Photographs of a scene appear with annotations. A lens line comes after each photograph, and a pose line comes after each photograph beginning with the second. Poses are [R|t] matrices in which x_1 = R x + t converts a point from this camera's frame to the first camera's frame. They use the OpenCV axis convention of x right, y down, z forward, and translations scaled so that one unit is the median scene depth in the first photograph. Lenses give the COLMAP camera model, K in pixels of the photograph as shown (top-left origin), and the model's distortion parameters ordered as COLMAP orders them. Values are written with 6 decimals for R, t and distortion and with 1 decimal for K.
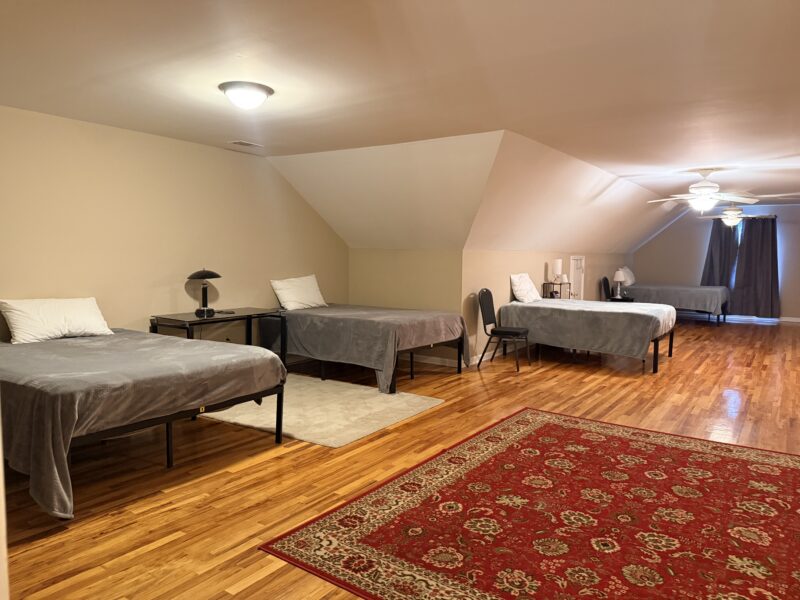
lens RADIAL K [[570.9, 0, 400.0], [0, 570.9, 300.0], [0, 0, 1]] dist [0.042746, -0.054349]
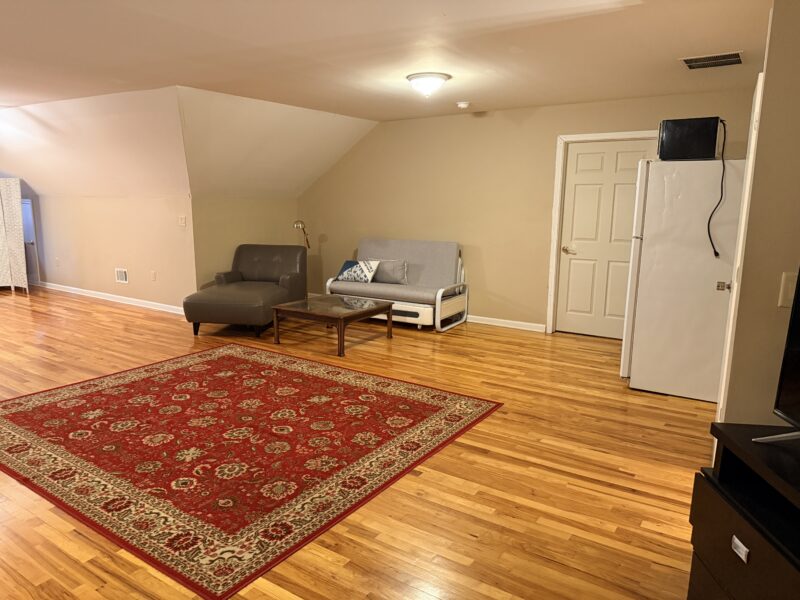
lens RADIAL K [[566.5, 0, 400.0], [0, 566.5, 300.0], [0, 0, 1]] dist [0.154680, -0.209707]
pose [[-0.028175, -0.184333, 0.982460, -0.793577], [0.066425, 0.980332, 0.185839, -0.101227], [-0.997394, 0.070496, -0.015376, 0.588788]]
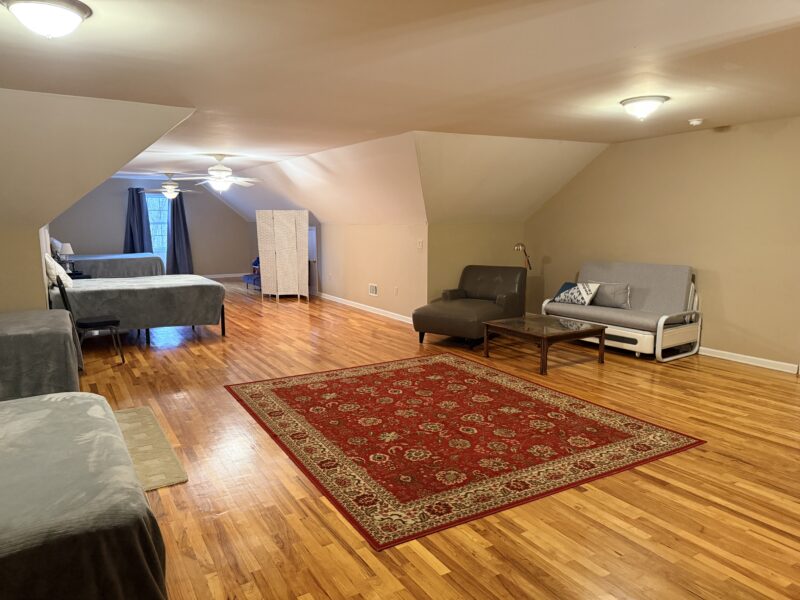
lens RADIAL K [[566.5, 0, 400.0], [0, 566.5, 300.0], [0, 0, 1]] dist [0.154680, -0.209707]
pose [[0.398422, -0.136791, 0.906944, -0.881860], [0.075354, 0.990355, 0.116269, -0.095886], [-0.914102, 0.022018, 0.404887, 0.441618]]
